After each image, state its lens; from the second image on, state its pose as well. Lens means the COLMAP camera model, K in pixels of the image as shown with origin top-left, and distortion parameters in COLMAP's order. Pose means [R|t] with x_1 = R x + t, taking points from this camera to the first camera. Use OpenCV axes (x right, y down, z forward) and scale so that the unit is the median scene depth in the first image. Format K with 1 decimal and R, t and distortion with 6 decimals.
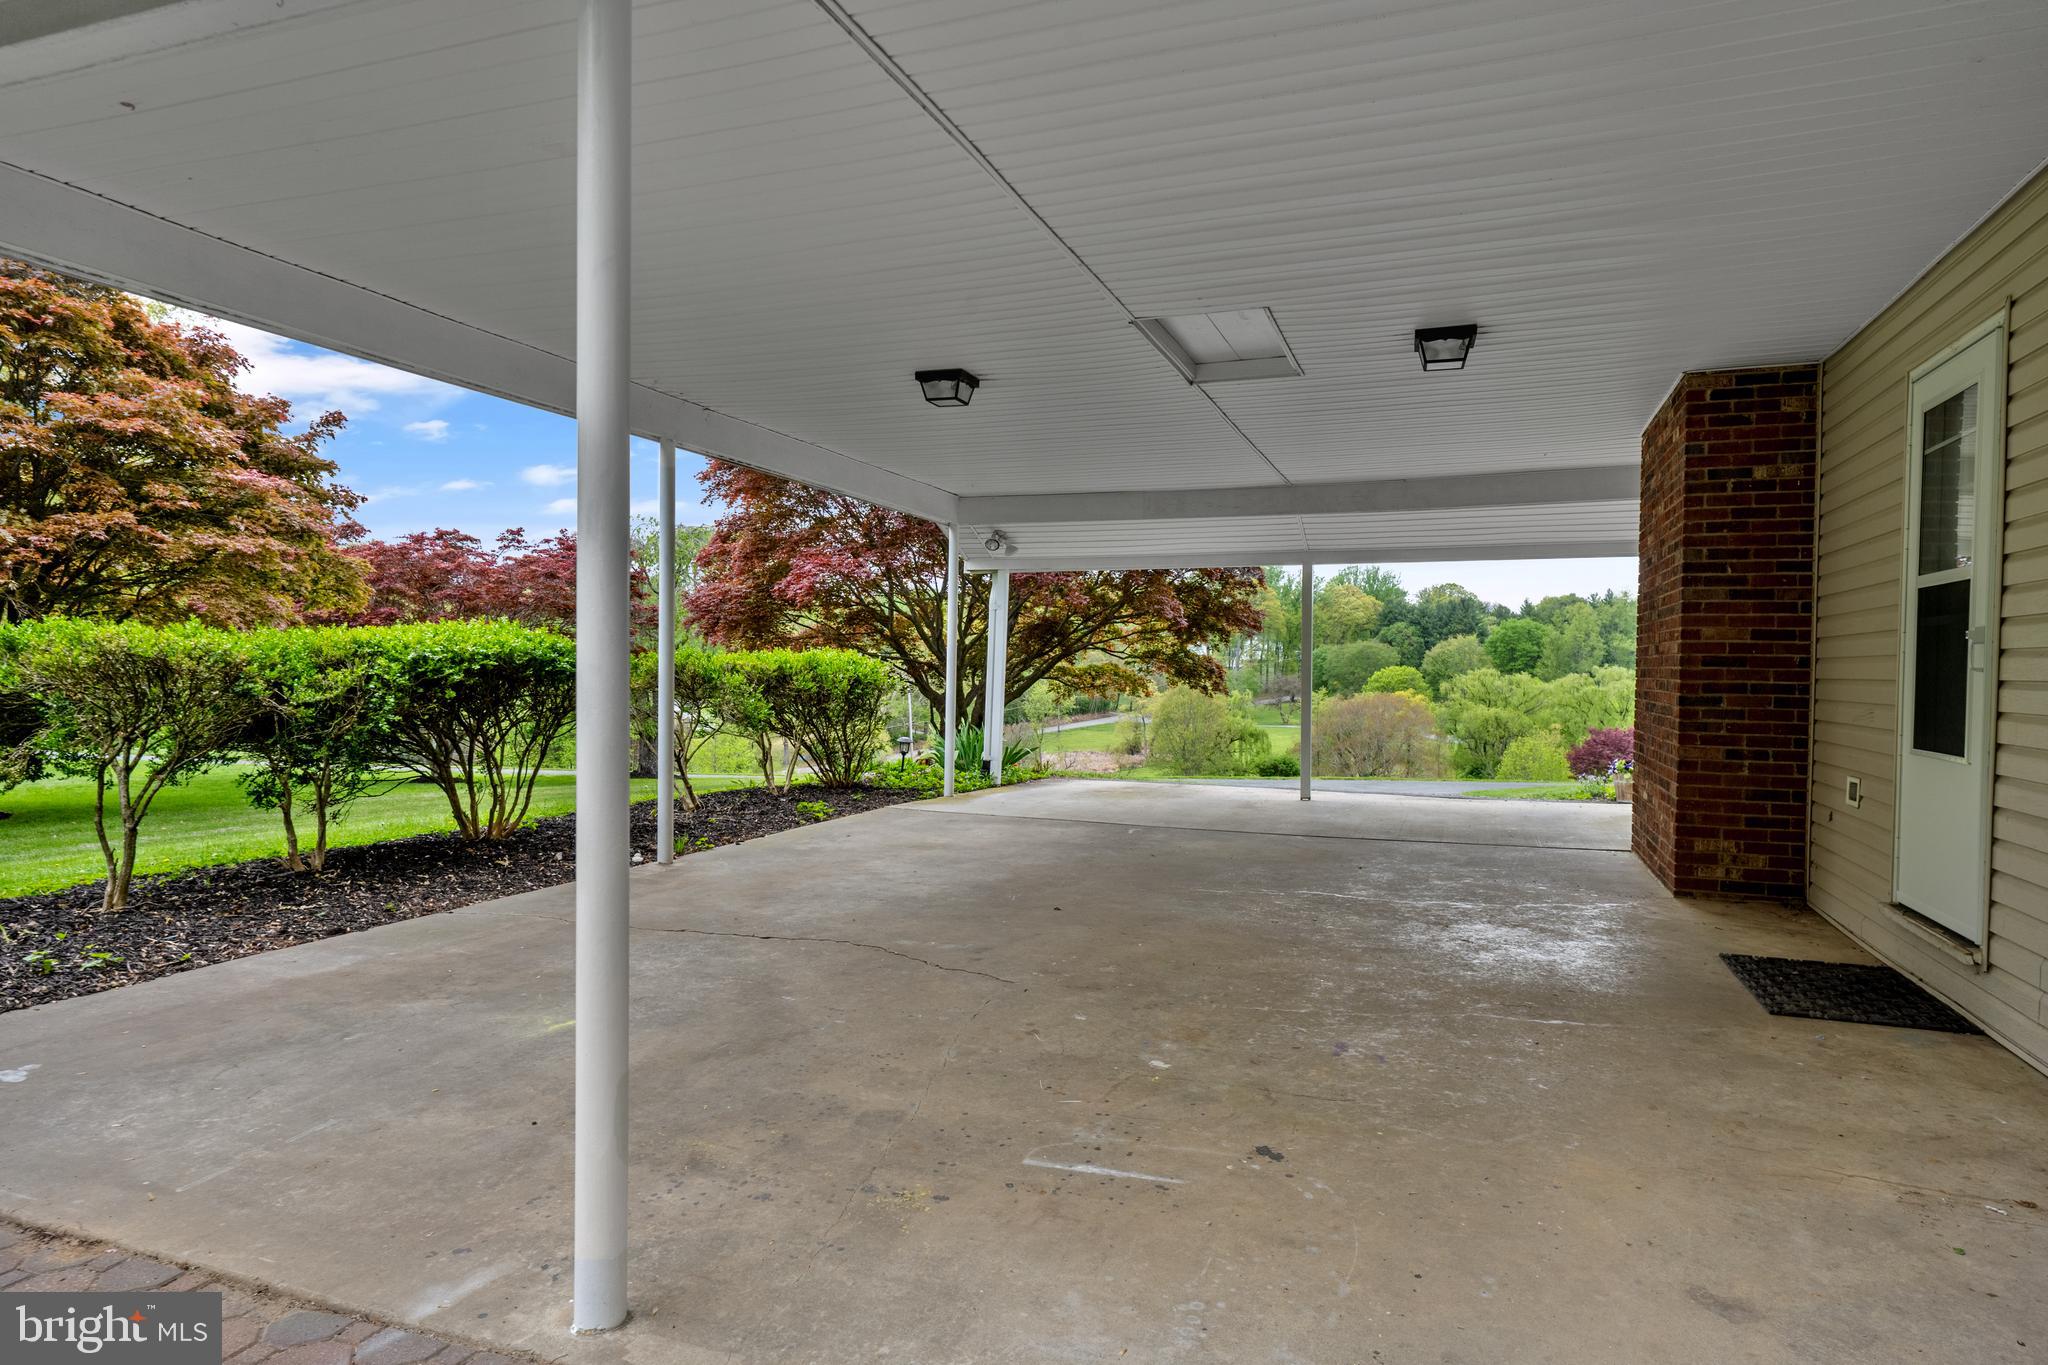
lens RADIAL K [[1196.1, 0, 1025.2], [0, 1196.1, 685.0], [0, 0, 1]] dist [0.000910, -0.001151]
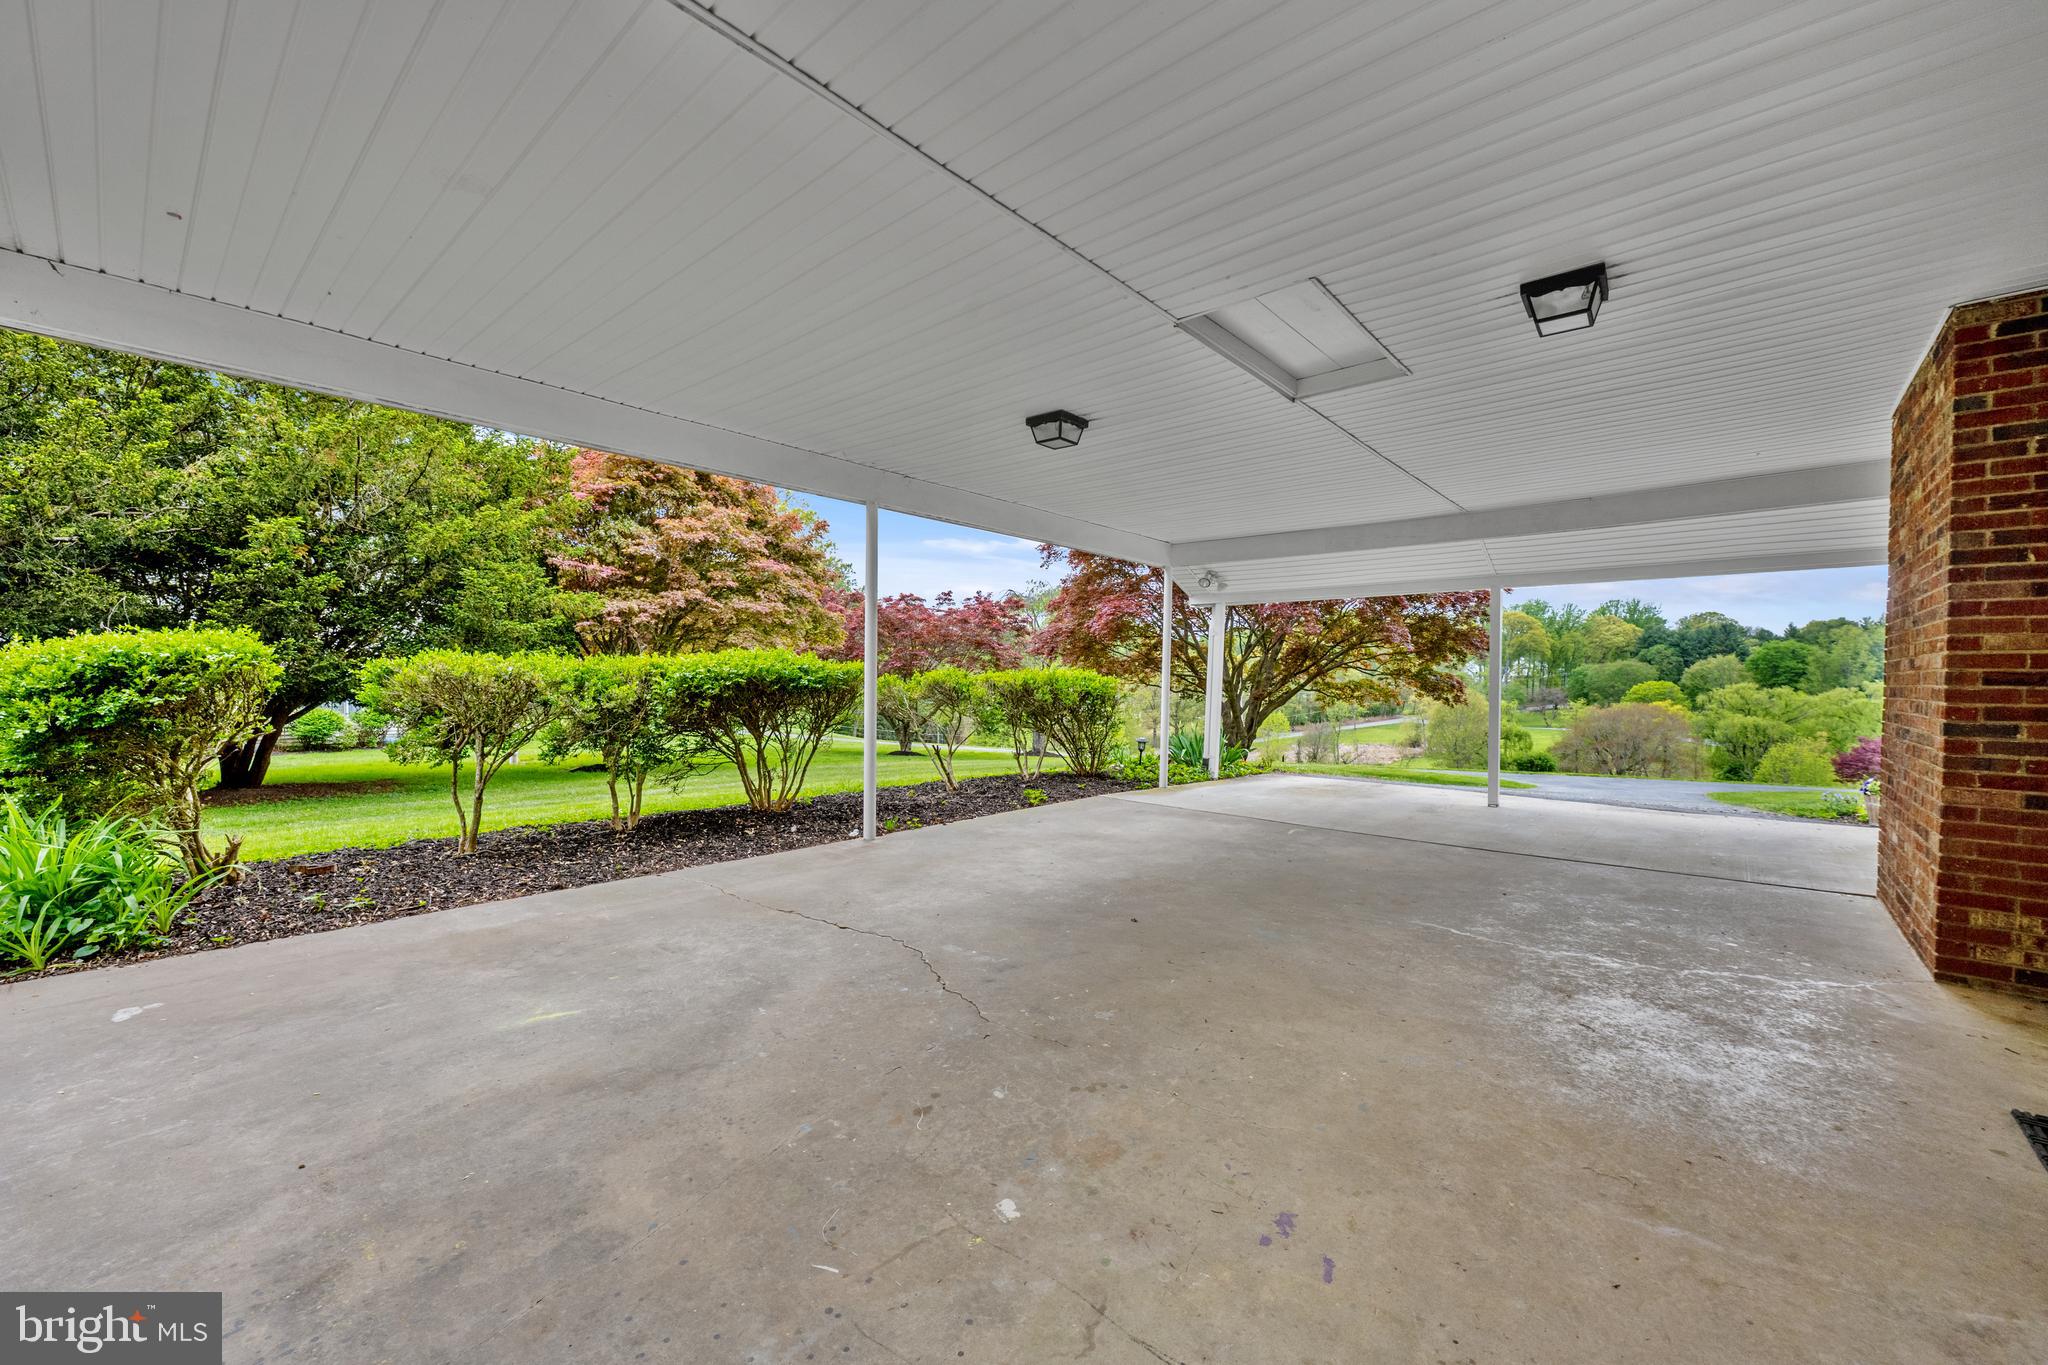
lens RADIAL K [[808.8, 0, 1022.8], [0, 808.8, 689.2], [0, 0, 1]] dist [-0.006343, 0.000616]
pose [[0.933872, 0.003731, -0.357588, 0.175549], [-0.005697, 0.999974, -0.004444, -0.007111], [0.357562, 0.006187, 0.933869, 0.301027]]
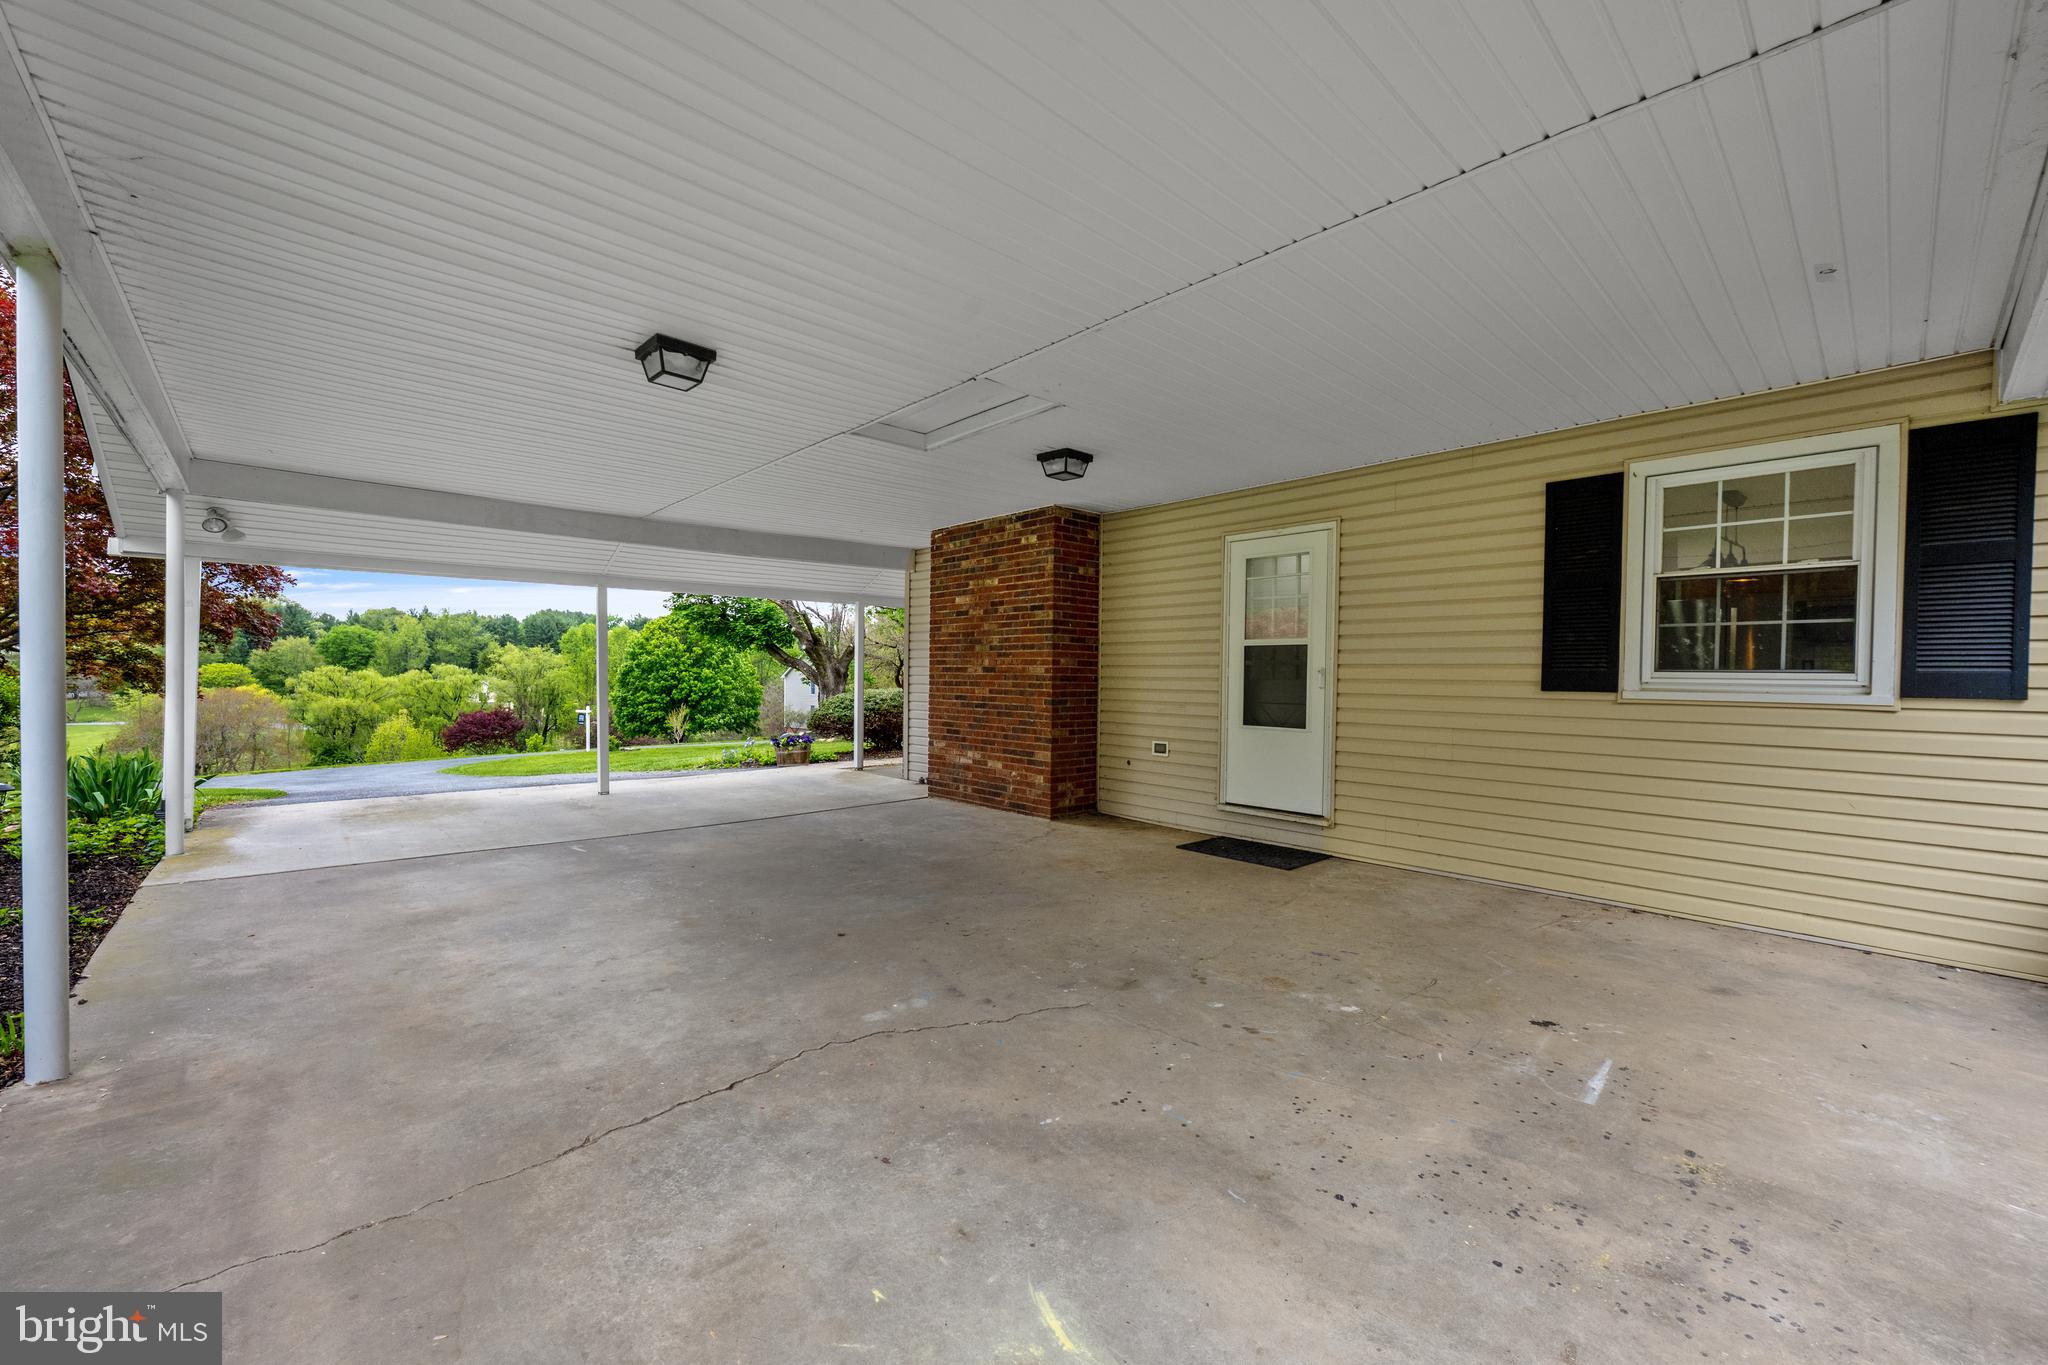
lens RADIAL K [[808.8, 0, 1018.7], [0, 808.8, 685.8], [0, 0, 1]] dist [-0.006343, 0.000616]
pose [[0.458500, -0.018626, 0.888499, -0.475153], [0.008776, 0.999826, 0.016431, -0.028797], [-0.888651, 0.000264, 0.458584, 0.530854]]
